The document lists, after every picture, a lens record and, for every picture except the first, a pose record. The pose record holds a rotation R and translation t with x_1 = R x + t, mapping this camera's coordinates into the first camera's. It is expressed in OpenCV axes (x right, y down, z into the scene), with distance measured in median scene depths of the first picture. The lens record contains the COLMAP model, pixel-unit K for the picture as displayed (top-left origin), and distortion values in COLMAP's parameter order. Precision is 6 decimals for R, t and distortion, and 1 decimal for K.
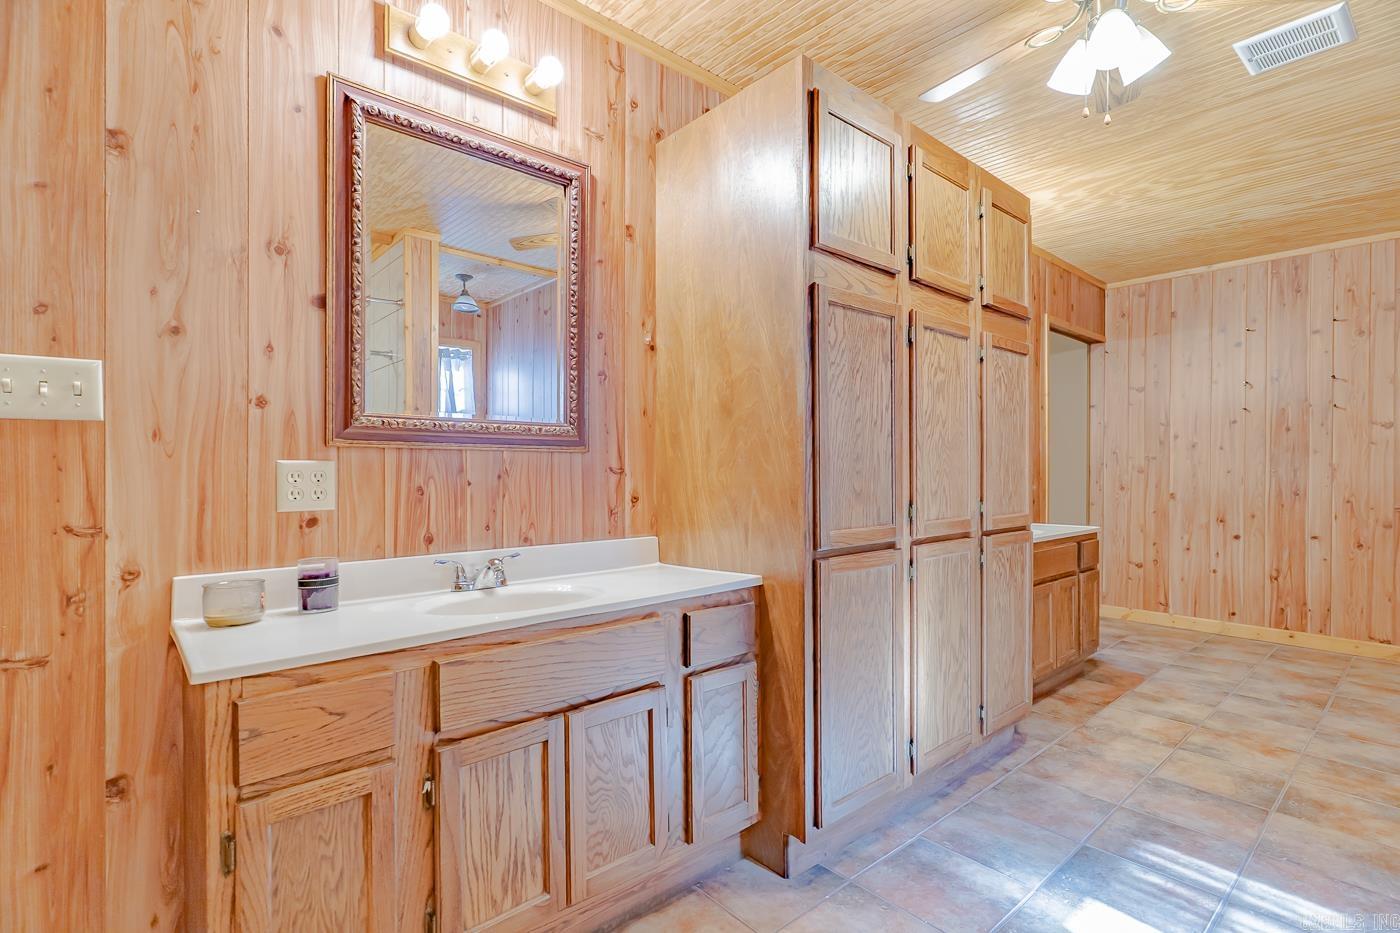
lens RADIAL K [[670.9, 0, 694.9], [0, 670.9, 472.8], [0, 0, 1]] dist [-0.001184, 0.000942]
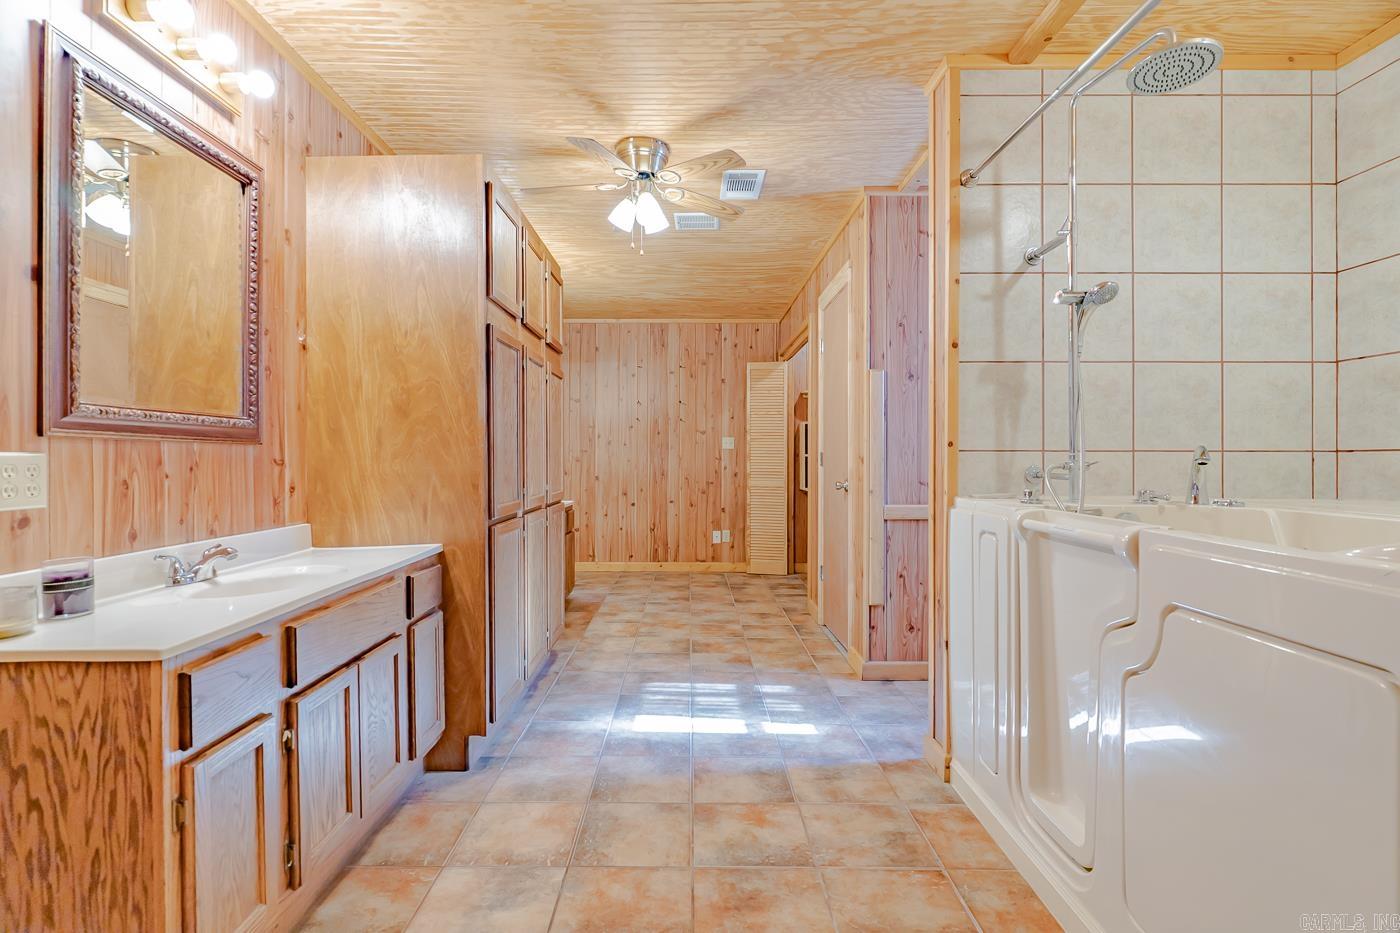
lens RADIAL K [[670.9, 0, 693.1], [0, 670.9, 462.6], [0, 0, 1]] dist [-0.001184, 0.000942]
pose [[0.658634, -0.006686, 0.752434, -0.506976], [0.007006, 0.999972, 0.002754, -0.000931], [-0.752431, 0.003458, 0.658662, -0.185611]]
